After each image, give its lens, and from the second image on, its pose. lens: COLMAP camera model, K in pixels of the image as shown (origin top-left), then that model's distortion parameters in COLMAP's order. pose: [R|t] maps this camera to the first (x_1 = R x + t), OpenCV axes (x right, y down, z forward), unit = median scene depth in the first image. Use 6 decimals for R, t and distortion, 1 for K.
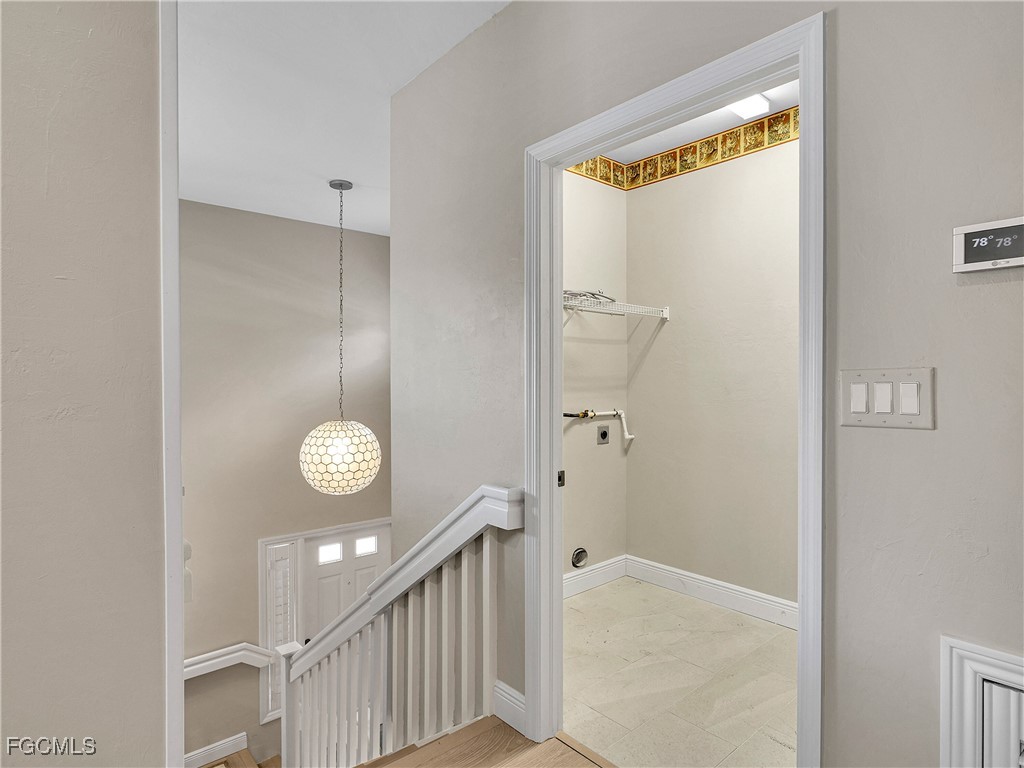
lens RADIAL K [[573.6, 0, 519.1], [0, 573.6, 383.7], [0, 0, 1]] dist [-0.006394, 0.001802]
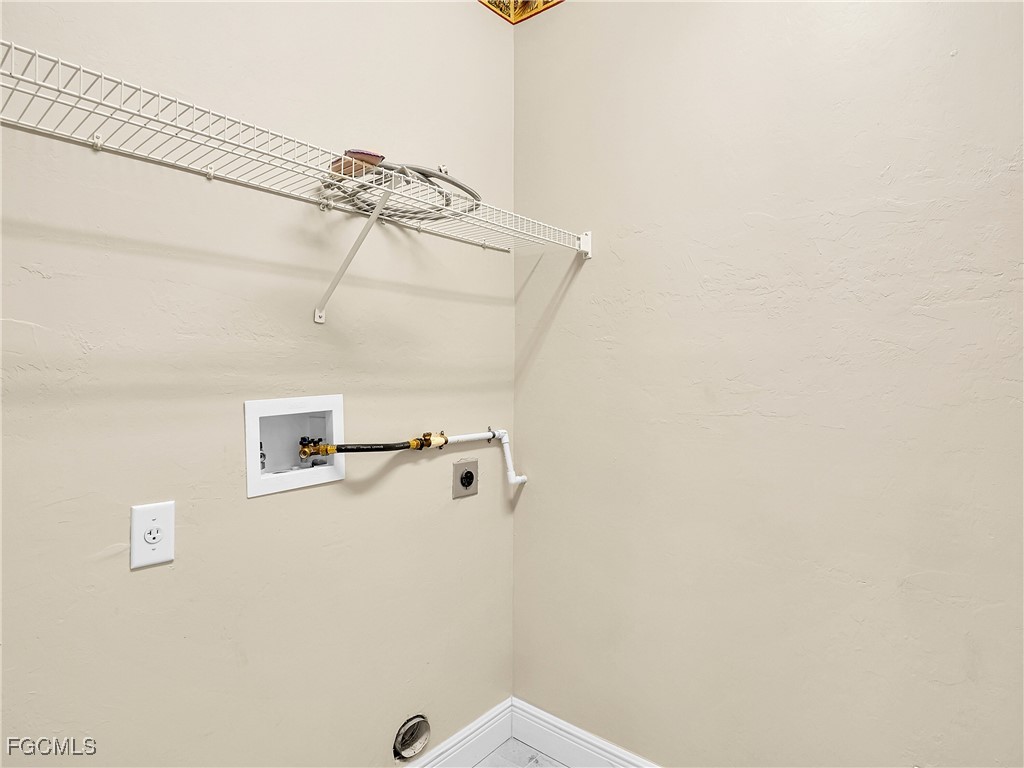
lens RADIAL K [[573.6, 0, 508.5], [0, 573.6, 380.9], [0, 0, 1]] dist [-0.006394, 0.001802]
pose [[0.991784, -0.000618, 0.127921, 0.117163], [0.000087, 0.999991, 0.004157, -0.000488], [-0.127923, -0.004112, 0.991776, 0.480650]]
